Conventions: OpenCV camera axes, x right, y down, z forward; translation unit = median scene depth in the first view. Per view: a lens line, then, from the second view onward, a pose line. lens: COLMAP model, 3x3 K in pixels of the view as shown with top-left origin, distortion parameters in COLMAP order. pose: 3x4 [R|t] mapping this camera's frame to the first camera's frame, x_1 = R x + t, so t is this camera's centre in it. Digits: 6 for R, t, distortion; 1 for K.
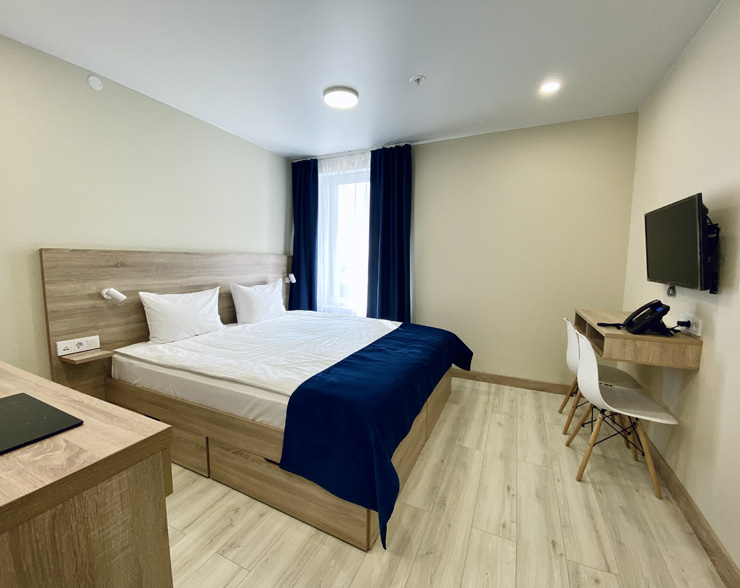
lens RADIAL K [[318.3, 0, 369.8], [0, 318.3, 297.5], [0, 0, 1]] dist [-0.002228, -0.000552]
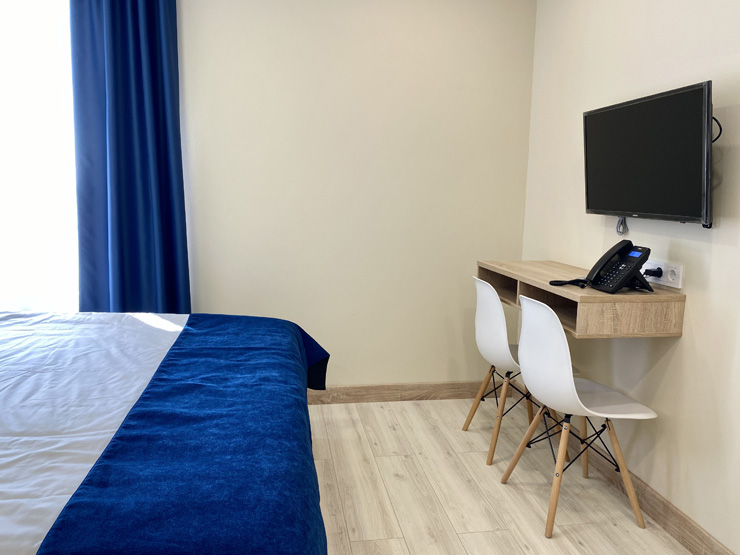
lens RADIAL K [[566.3, 0, 370.0], [0, 566.3, 277.5], [0, 0, 1]] dist [0.026428, -0.001092]
pose [[0.827639, -0.080844, 0.555407, -0.208230], [0.054485, 0.996471, 0.063853, -0.019009], [-0.558609, -0.022585, 0.829123, 0.281567]]
